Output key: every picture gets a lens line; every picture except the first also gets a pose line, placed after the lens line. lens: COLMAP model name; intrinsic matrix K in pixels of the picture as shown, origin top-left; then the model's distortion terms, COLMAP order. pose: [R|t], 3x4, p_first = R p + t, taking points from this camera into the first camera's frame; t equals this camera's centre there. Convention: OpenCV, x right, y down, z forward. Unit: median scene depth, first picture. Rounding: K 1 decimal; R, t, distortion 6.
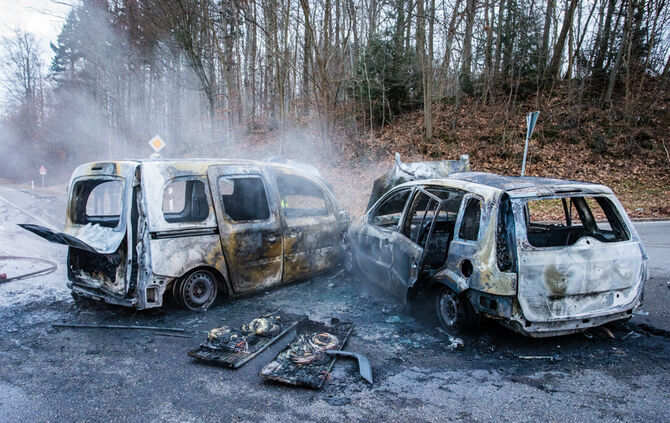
lens RADIAL K [[485.1, 0, 334.3], [0, 485.1, 224.5], [0, 0, 1]] dist [0.006927, 0.007234]
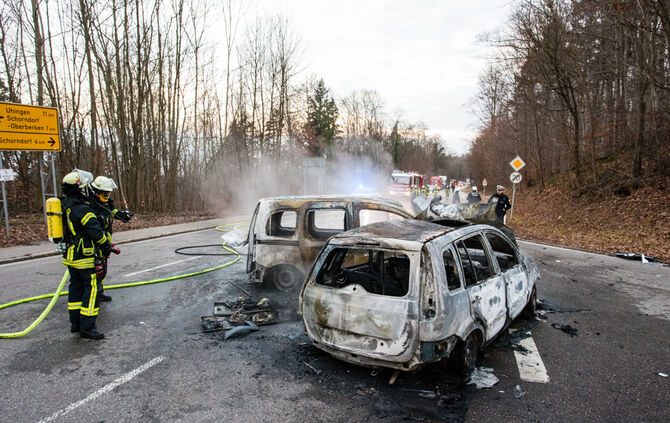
lens RADIAL K [[456.4, 0, 334.4], [0, 456.4, 227.5], [0, 0, 1]] dist [-0.004312, 0.000125]
pose [[0.567918, 0.088323, -0.818333, 1.143783], [-0.090165, 0.994918, 0.044807, -0.129373], [0.818132, 0.048338, 0.572996, 0.265504]]
